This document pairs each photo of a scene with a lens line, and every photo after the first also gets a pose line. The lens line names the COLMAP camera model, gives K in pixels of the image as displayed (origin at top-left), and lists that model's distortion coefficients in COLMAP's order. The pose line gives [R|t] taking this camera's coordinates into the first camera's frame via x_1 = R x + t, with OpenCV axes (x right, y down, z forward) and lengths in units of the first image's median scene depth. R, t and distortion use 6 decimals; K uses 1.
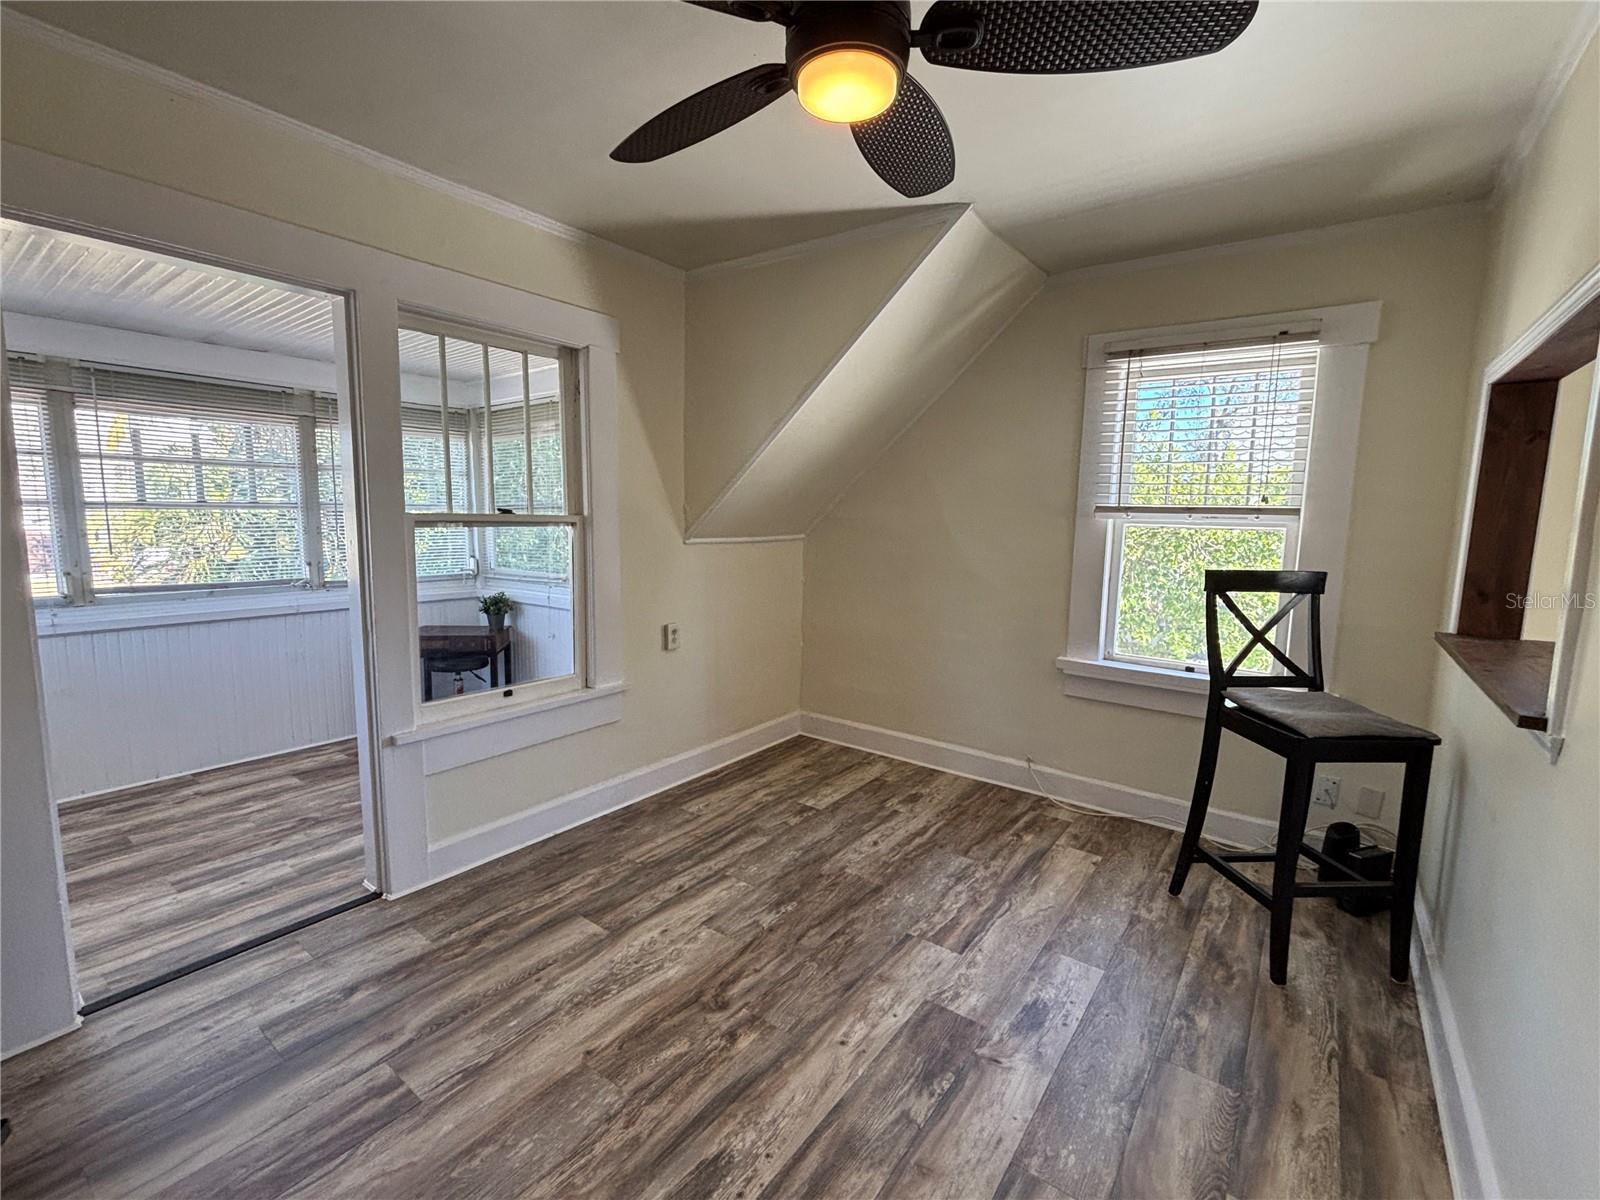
lens RADIAL K [[704.8, 0, 800.0], [0, 704.8, 600.0], [0, 0, 1]] dist [-0.001519, -0.000225]
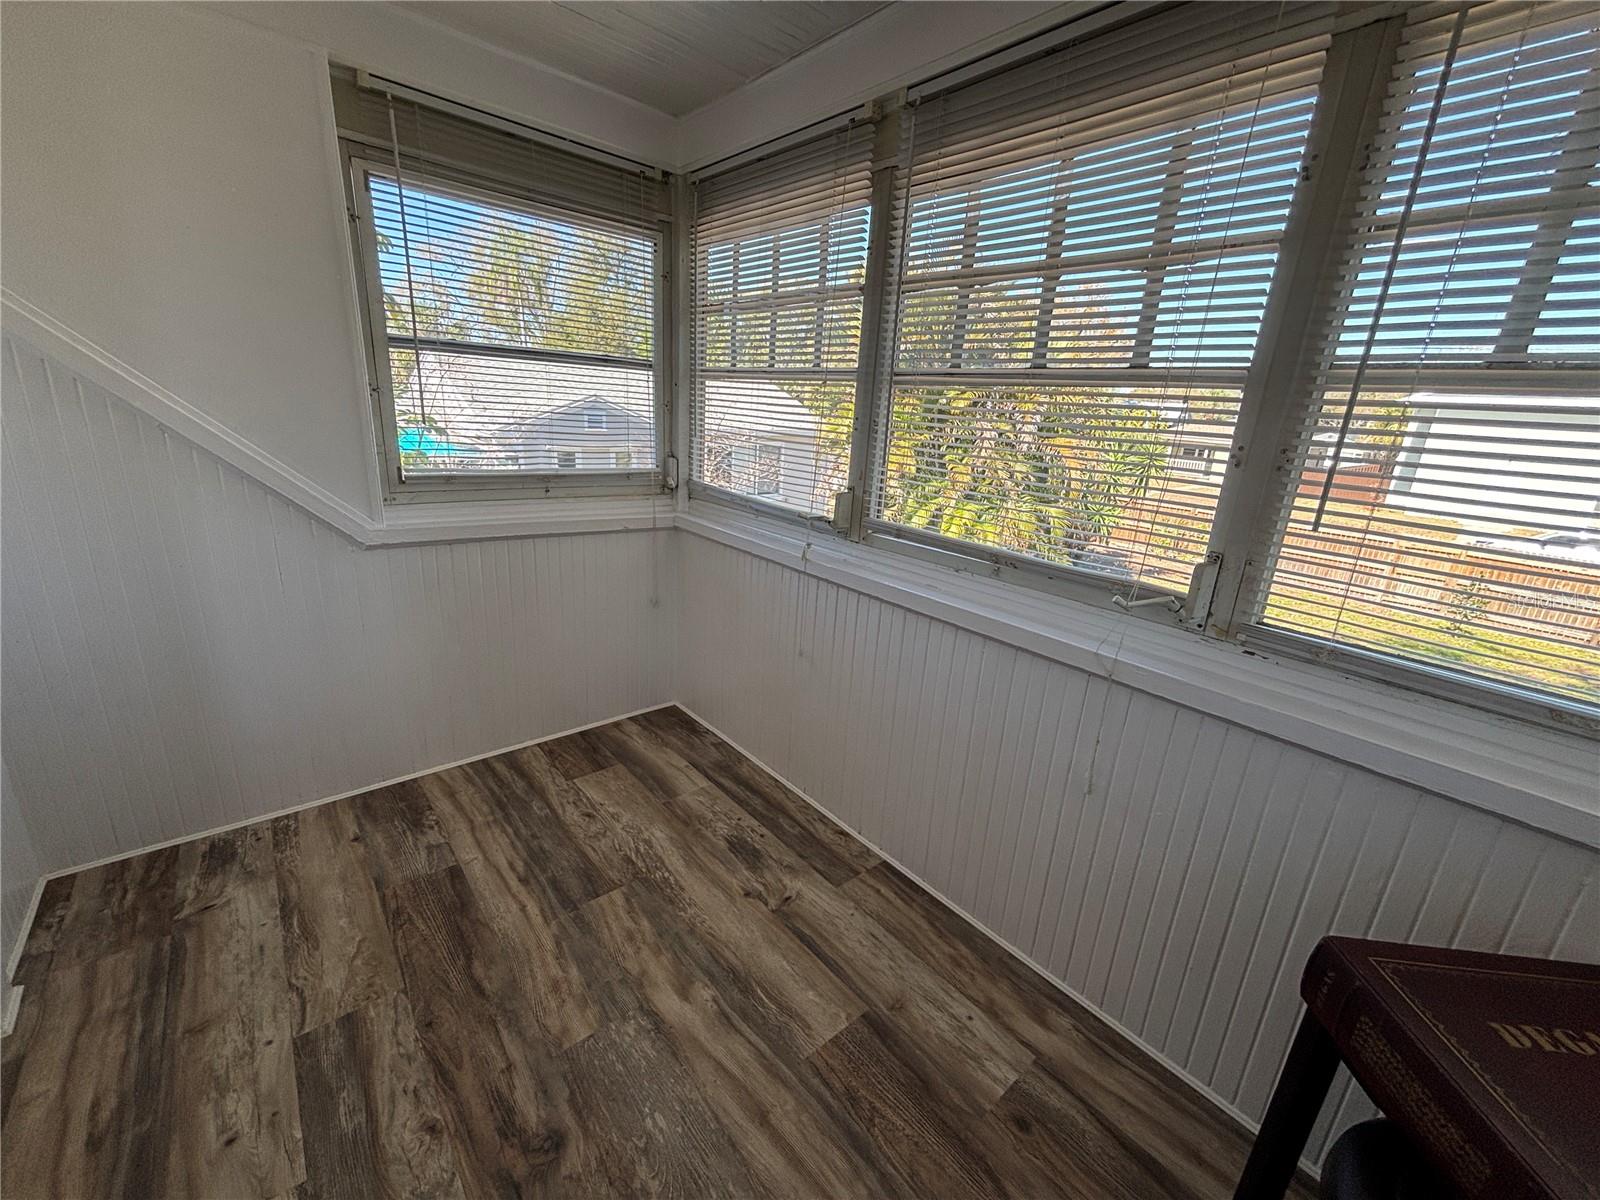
lens RADIAL K [[646.1, 0, 795.2], [0, 646.1, 598.5], [0, 0, 1]] dist [-0.000592, -0.000038]
pose [[-0.228639, 0.246646, -0.941748, -0.454080], [-0.185523, 0.938605, 0.290865, -0.107319], [0.955670, 0.241218, -0.168843, 1.089133]]
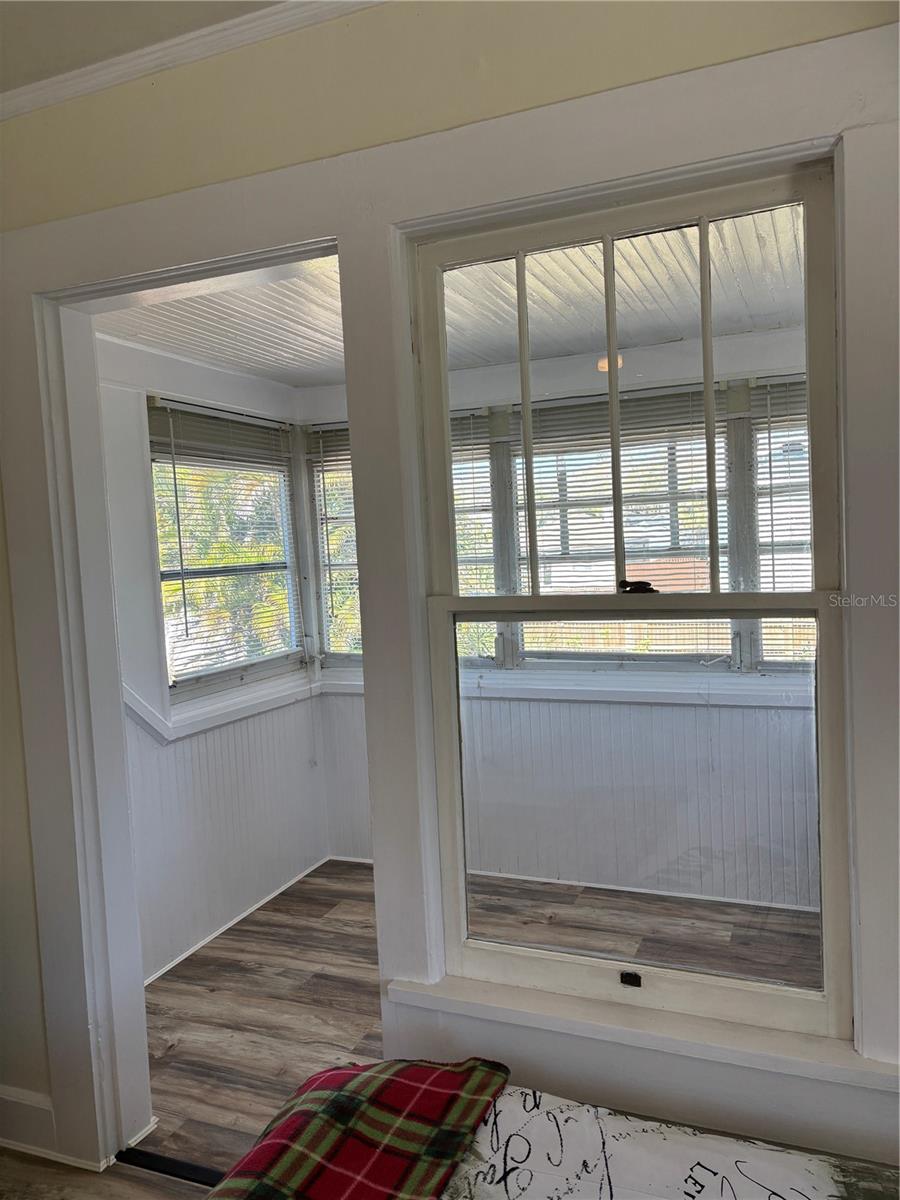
lens RADIAL K [[902.8, 0, 450.0], [0, 902.8, 600.0], [0, 0, 1]] dist [0.061663, -0.059905]
pose [[0.233056, 0.036716, -0.971770, 0.117507], [-0.067198, 0.997506, 0.021572, -0.106286], [0.970139, 0.060274, 0.234942, 0.654888]]
